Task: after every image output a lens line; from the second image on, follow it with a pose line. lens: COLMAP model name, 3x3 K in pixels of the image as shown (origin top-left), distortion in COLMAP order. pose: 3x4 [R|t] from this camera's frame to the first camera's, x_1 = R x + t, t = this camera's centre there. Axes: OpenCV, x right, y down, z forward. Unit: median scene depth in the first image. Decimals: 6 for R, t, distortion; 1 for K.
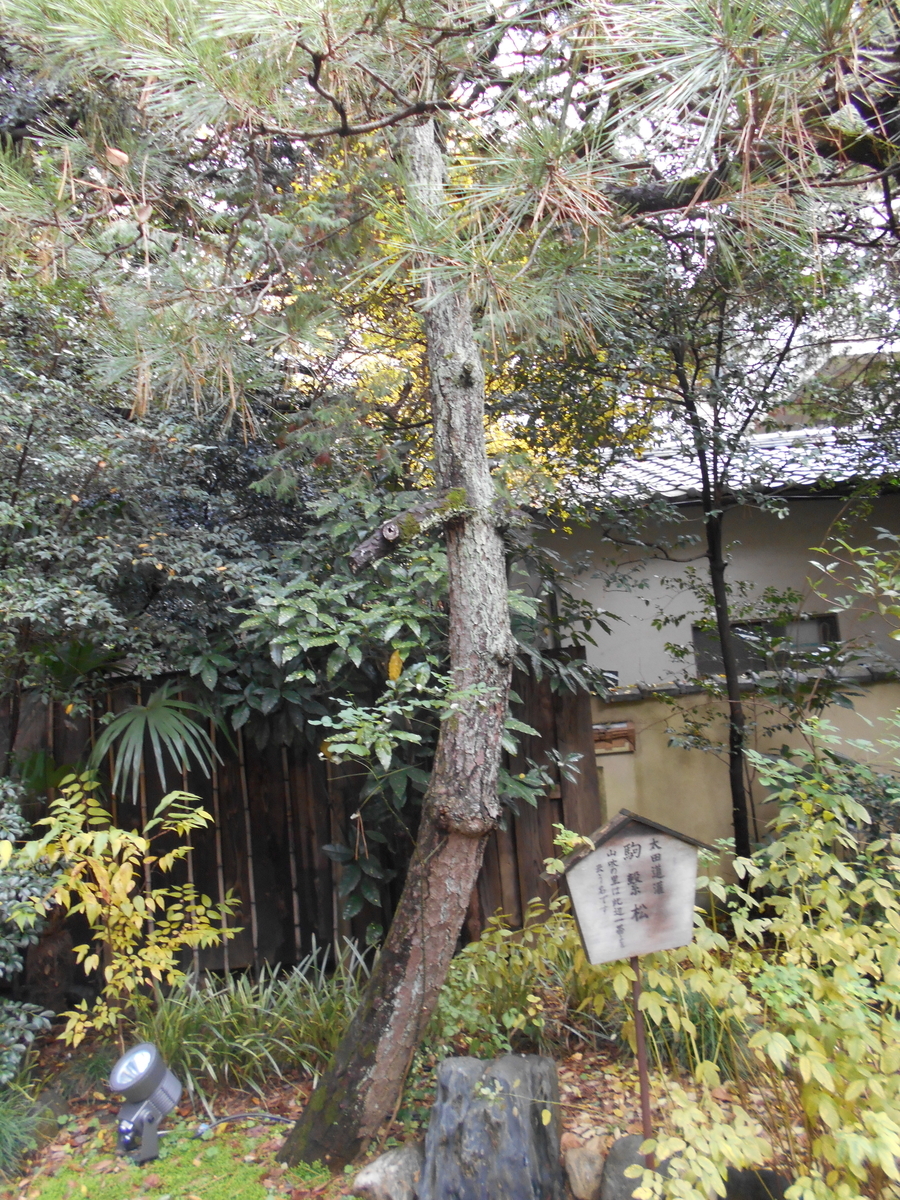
lens RADIAL K [[930.7, 0, 448.6], [0, 930.7, 602.1], [0, 0, 1]] dist [-0.000181, -0.010444]
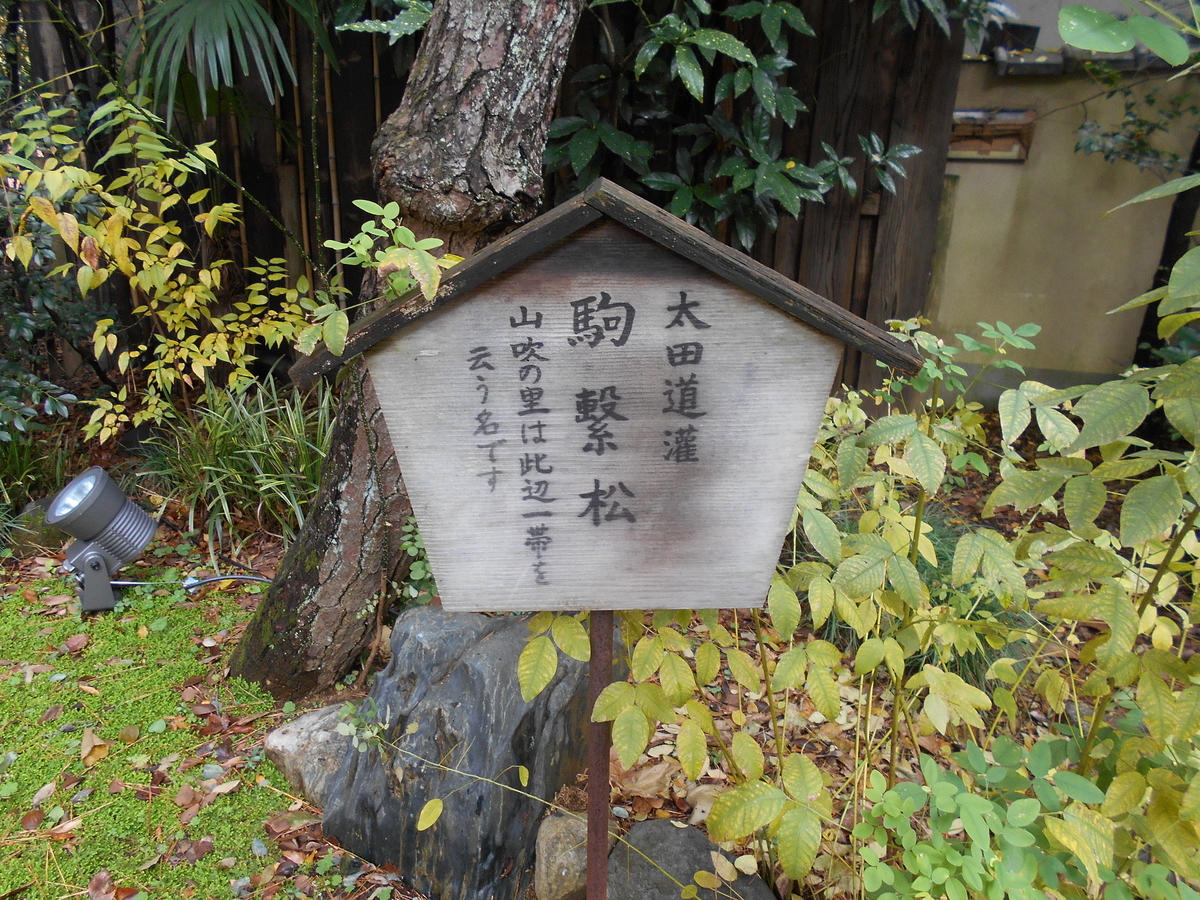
lens RADIAL K [[930.7, 0, 603.0], [0, 930.7, 452.0], [0, 0, 1]] dist [-0.000181, -0.010444]
pose [[0.954698, 0.190054, -0.228977, 0.172709], [-0.066816, 0.886737, 0.457421, 0.104495], [0.289977, -0.421400, 0.859265, 0.453113]]
